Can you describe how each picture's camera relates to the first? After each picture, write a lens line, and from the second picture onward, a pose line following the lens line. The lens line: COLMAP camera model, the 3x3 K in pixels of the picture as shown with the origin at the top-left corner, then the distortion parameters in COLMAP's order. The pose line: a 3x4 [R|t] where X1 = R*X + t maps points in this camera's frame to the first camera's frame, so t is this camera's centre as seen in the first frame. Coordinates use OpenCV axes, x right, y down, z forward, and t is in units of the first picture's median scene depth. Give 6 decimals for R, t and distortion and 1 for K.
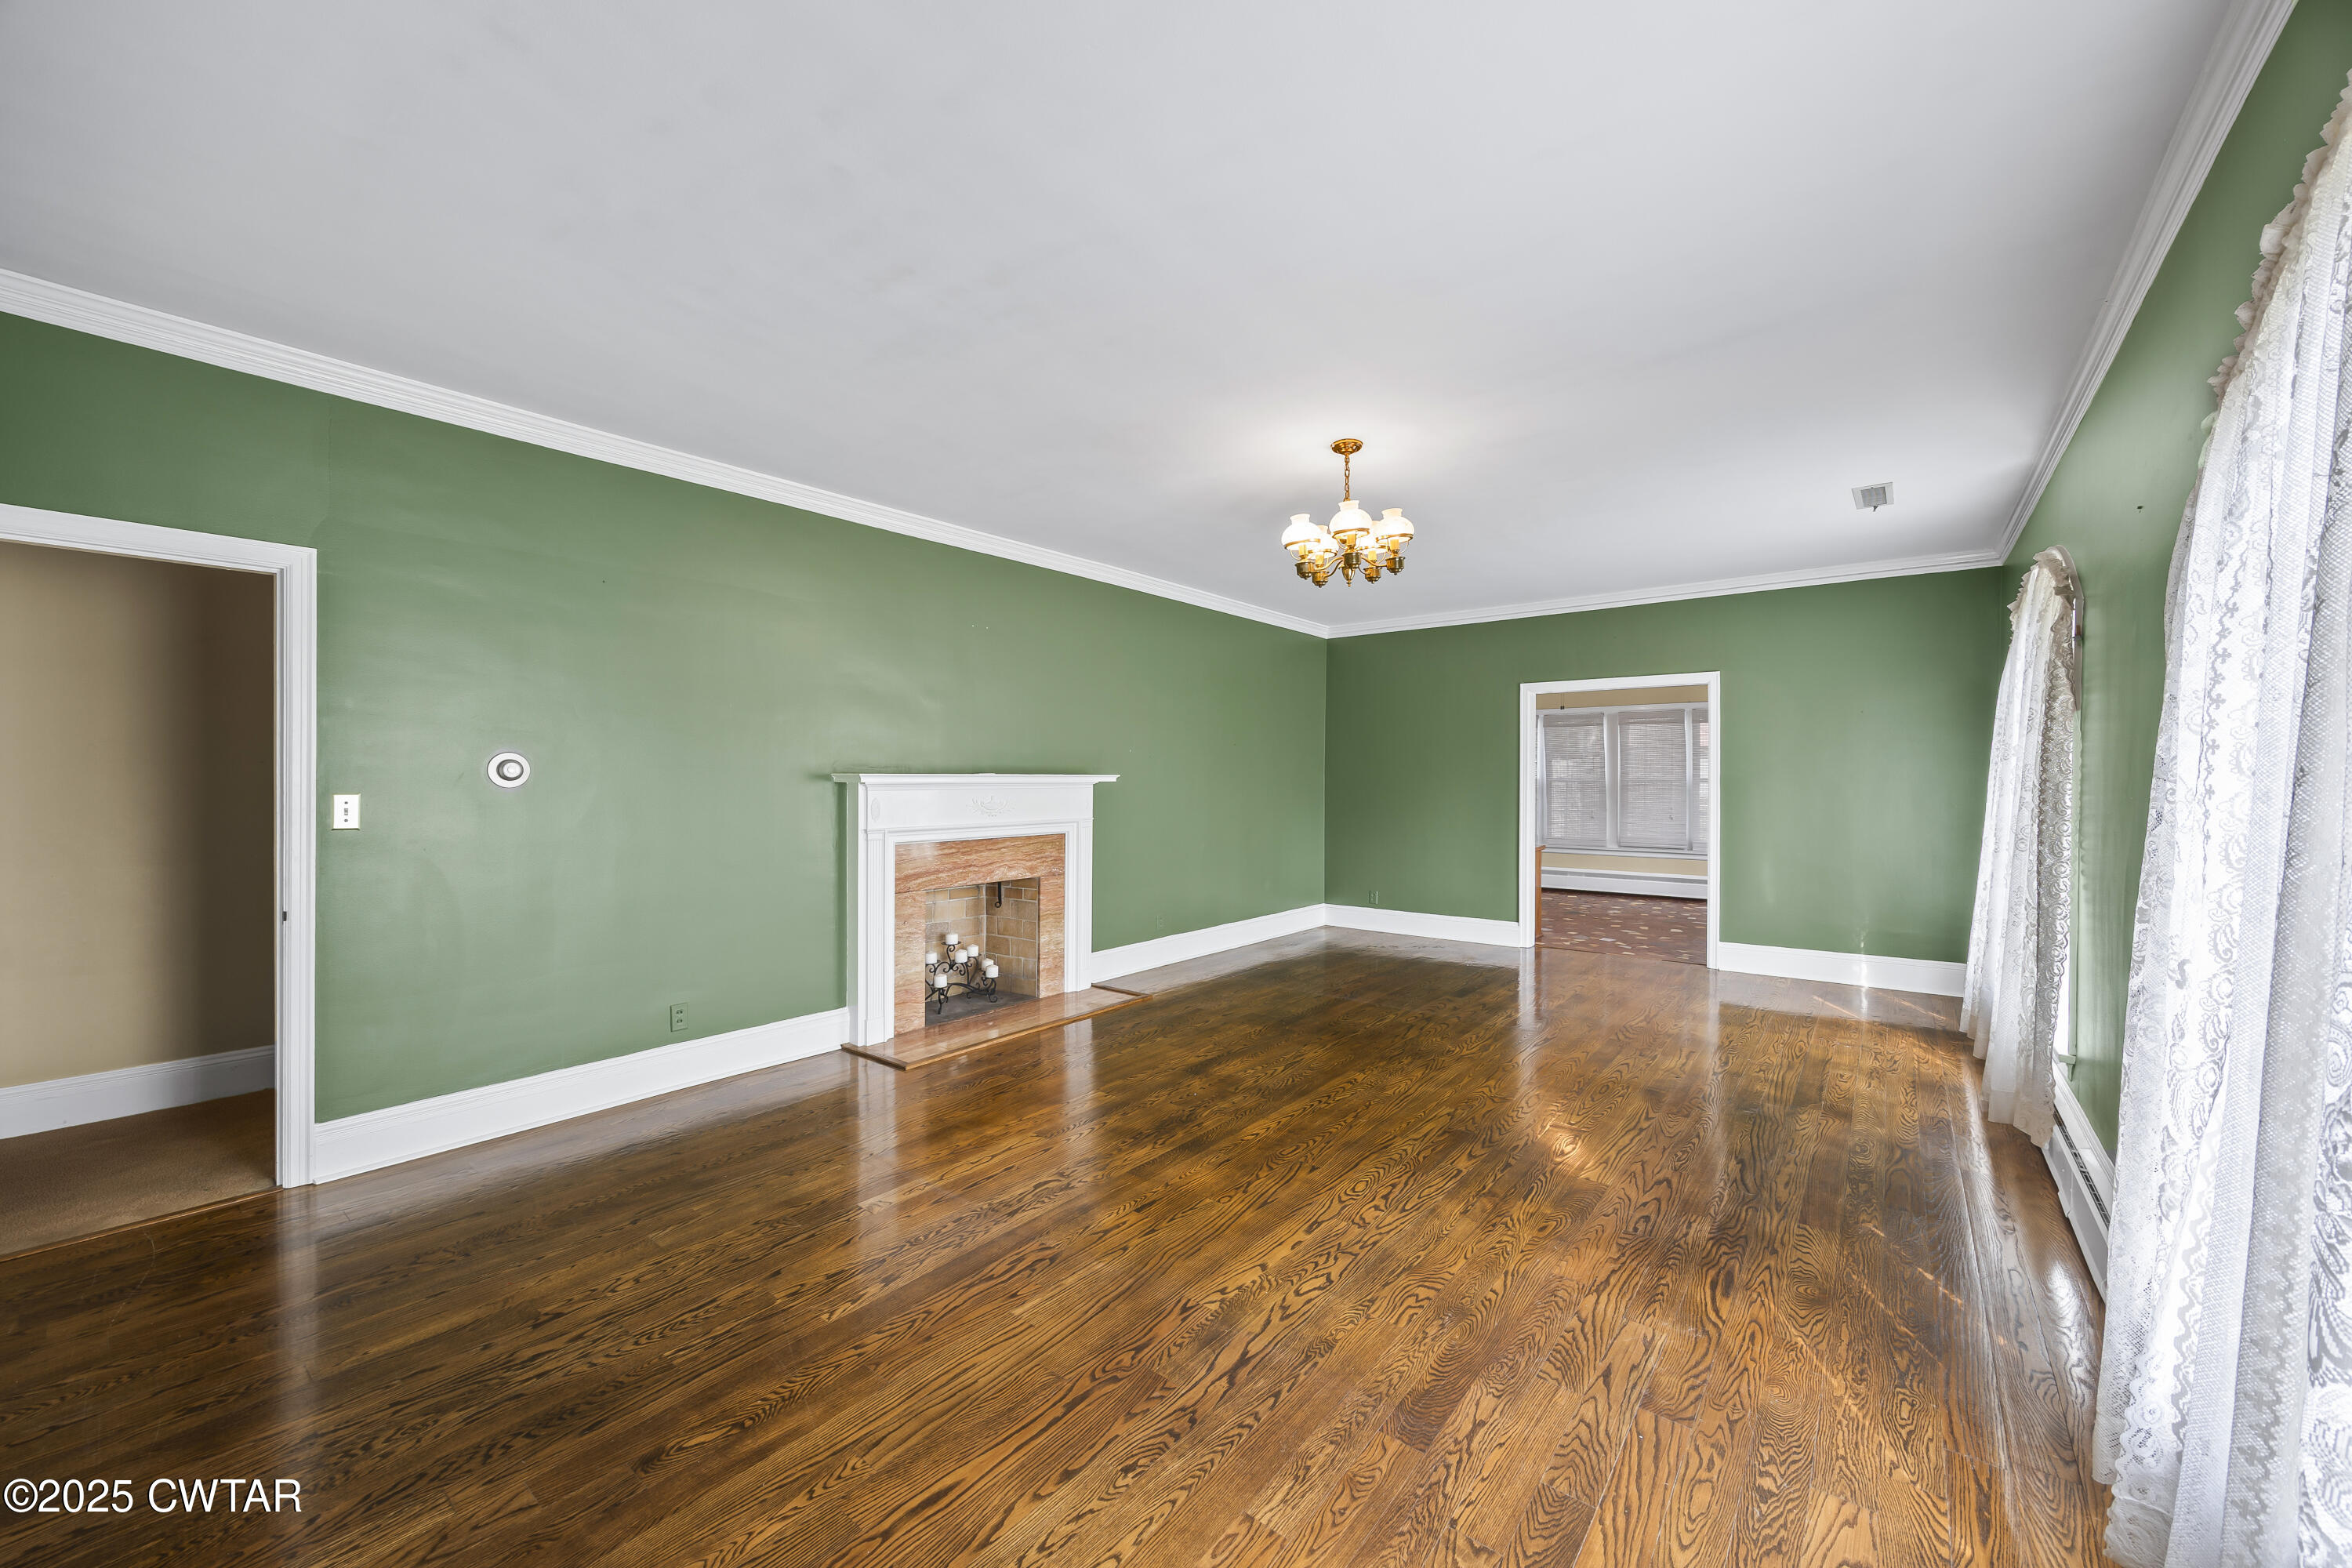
lens RADIAL K [[901.8, 0, 1183.8], [0, 901.8, 773.8], [0, 0, 1]] dist [0.000005, 0.000220]
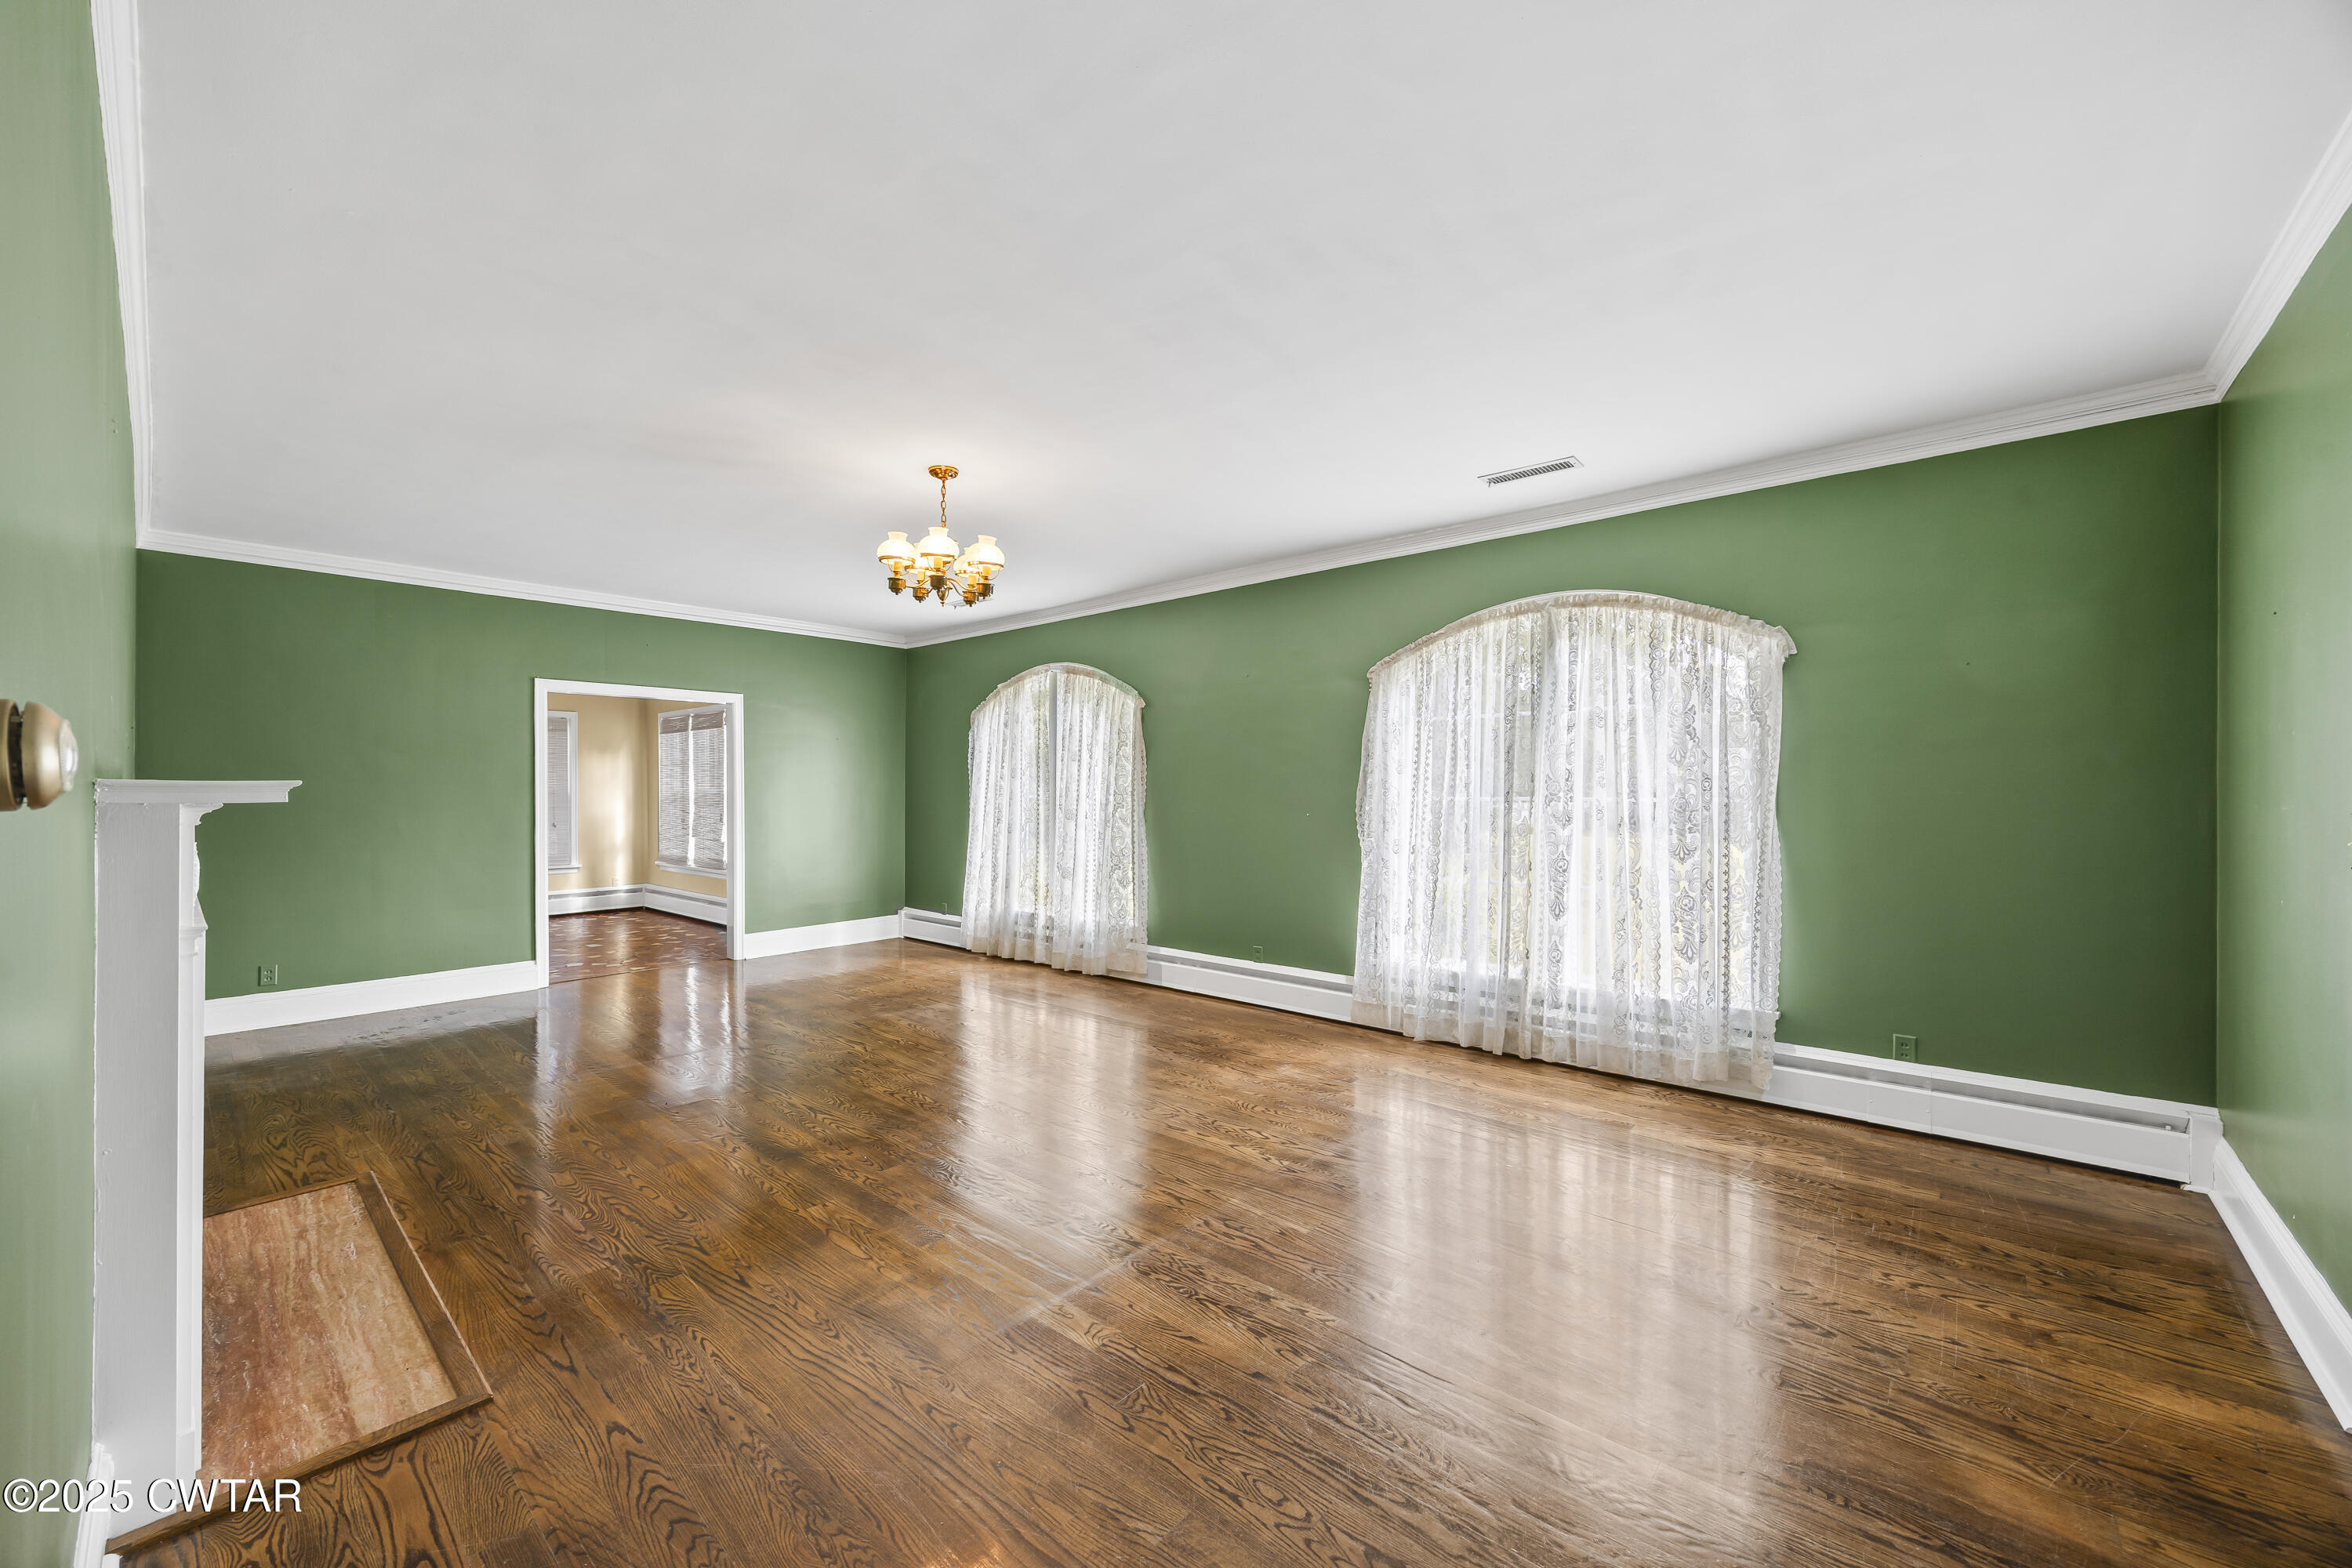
lens RADIAL K [[901.8, 0, 1183.8], [0, 901.8, 773.8], [0, 0, 1]] dist [0.000005, 0.000220]
pose [[0.045477, 0.013597, 0.998873, -0.809264], [-0.000740, 0.999908, -0.013578, 0.002131], [-0.998965, -0.000122, 0.045483, 0.639089]]
